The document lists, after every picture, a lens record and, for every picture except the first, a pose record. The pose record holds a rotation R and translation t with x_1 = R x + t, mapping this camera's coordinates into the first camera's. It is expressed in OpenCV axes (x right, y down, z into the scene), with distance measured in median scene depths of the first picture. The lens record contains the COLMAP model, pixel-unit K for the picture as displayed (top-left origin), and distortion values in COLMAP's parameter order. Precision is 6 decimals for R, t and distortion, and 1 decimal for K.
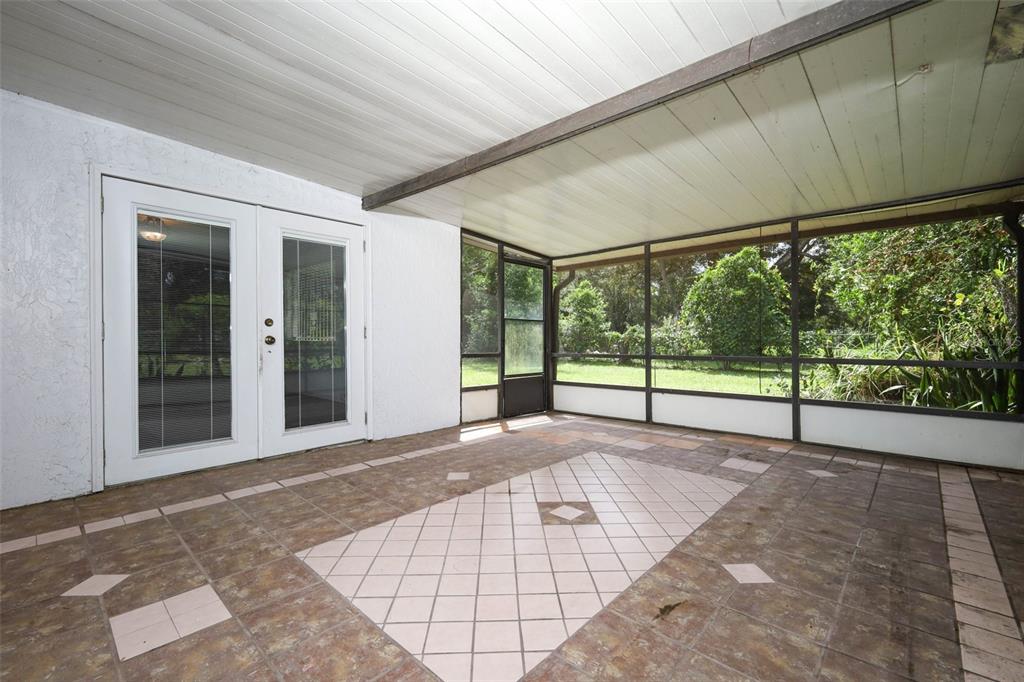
lens RADIAL K [[465.3, 0, 510.1], [0, 465.3, 347.8], [0, 0, 1]] dist [0.012301, 0.000099]
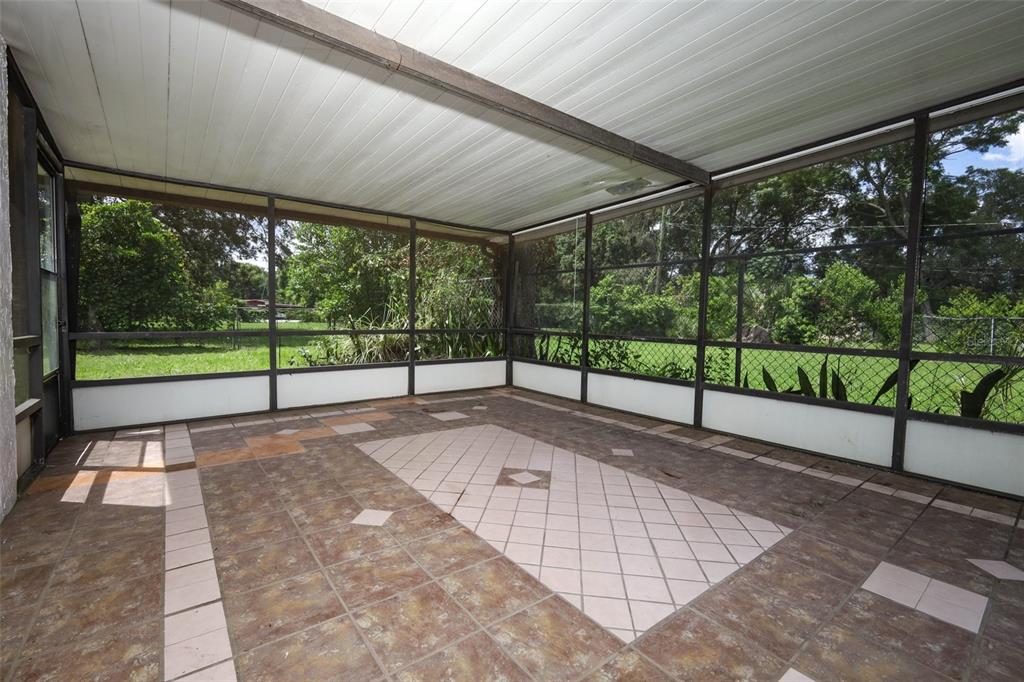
lens RADIAL K [[465.3, 0, 510.1], [0, 465.3, 347.8], [0, 0, 1]] dist [0.012301, 0.000099]
pose [[0.111685, -0.062108, 0.991801, -0.919374], [0.002199, 0.998058, 0.062252, -0.011763], [-0.993741, -0.004772, 0.111605, 0.909257]]
